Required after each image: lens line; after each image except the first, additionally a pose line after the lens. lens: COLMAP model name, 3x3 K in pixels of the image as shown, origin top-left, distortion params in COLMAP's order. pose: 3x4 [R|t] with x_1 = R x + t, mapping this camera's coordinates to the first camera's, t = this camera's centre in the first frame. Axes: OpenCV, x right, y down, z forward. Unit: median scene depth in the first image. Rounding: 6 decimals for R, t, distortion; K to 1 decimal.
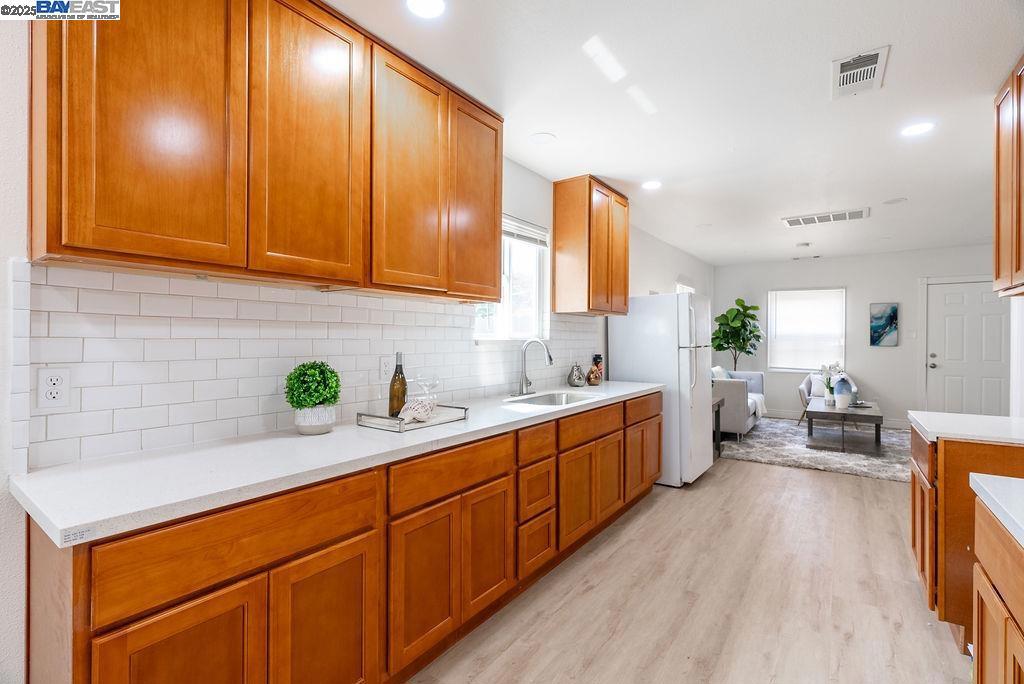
lens RADIAL K [[461.9, 0, 511.1], [0, 461.9, 340.5], [0, 0, 1]] dist [-0.003864, 0.000012]
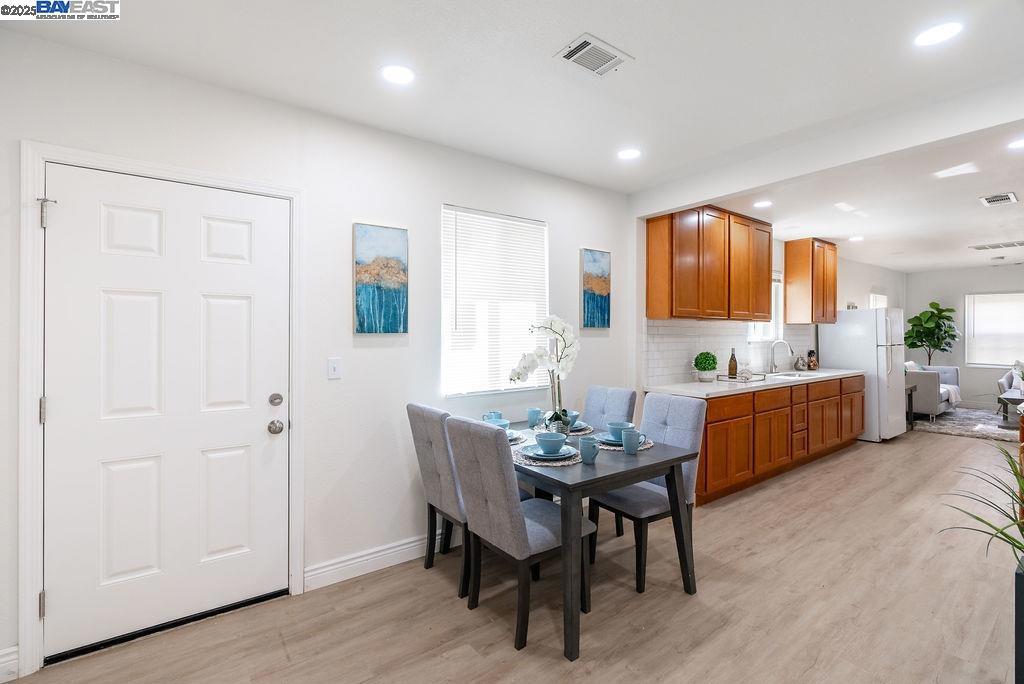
lens RADIAL K [[461.5, 0, 510.3], [0, 461.5, 336.7], [0, 0, 1]] dist [-0.002196, -0.000261]
pose [[0.956404, -0.002937, -0.292032, -0.258925], [0.002717, 0.999996, -0.001160, -0.011794], [0.292034, 0.000316, 0.956408, -0.587947]]
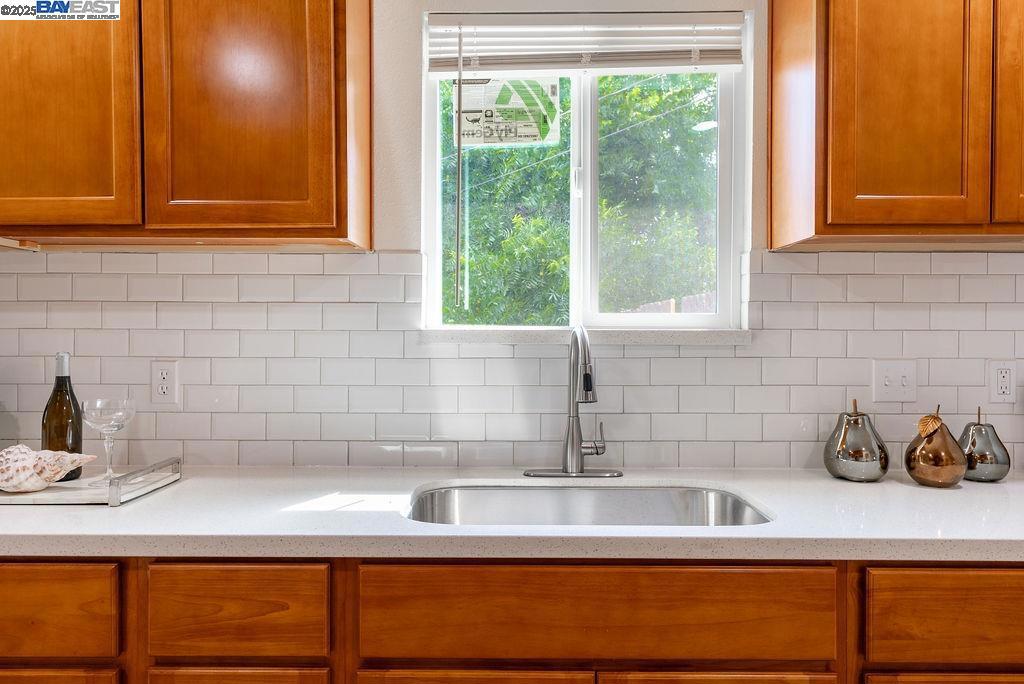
lens RADIAL K [[689.0, 0, 512.0], [0, 689.0, 342.0], [0, 0, 1]] dist [-0.000283, 0.000135]
pose [[0.577182, 0.013316, -0.816507, 0.295760], [-0.002843, 0.999894, 0.014297, 0.000413], [0.816611, -0.005931, 0.577158, 0.408782]]
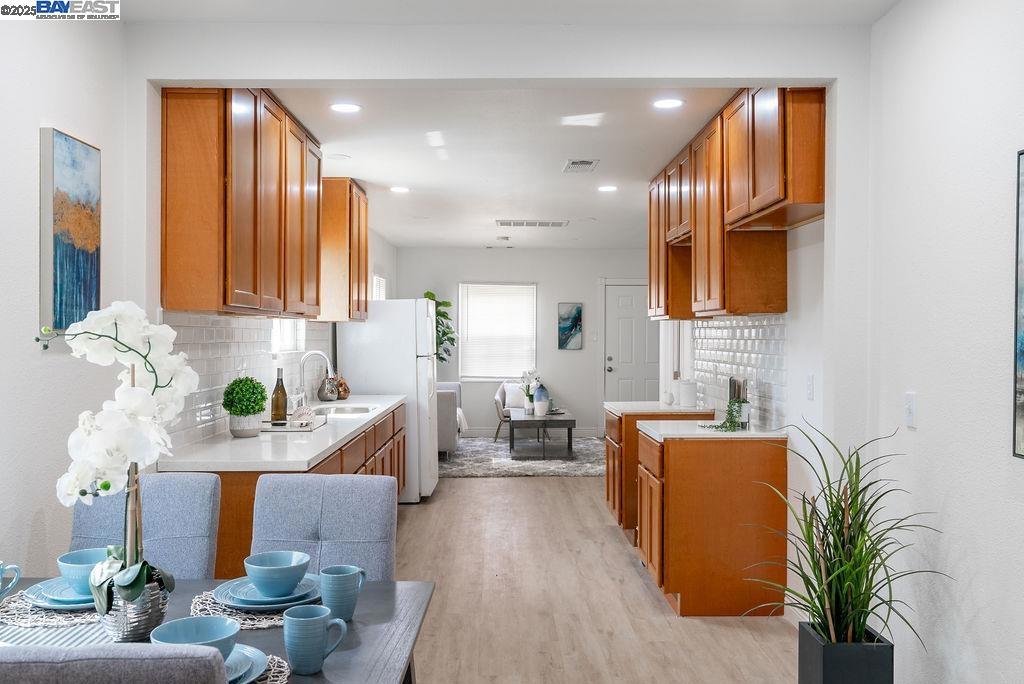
lens RADIAL K [[878.9, 0, 512.0], [0, 878.9, 342.0], [0, 0, 1]] dist [0.004424, 0.000416]
pose [[0.800982, -0.007322, 0.598643, -0.461762], [0.003431, 0.999965, 0.007640, -0.022392], [-0.598678, -0.004065, 0.800979, -0.465283]]
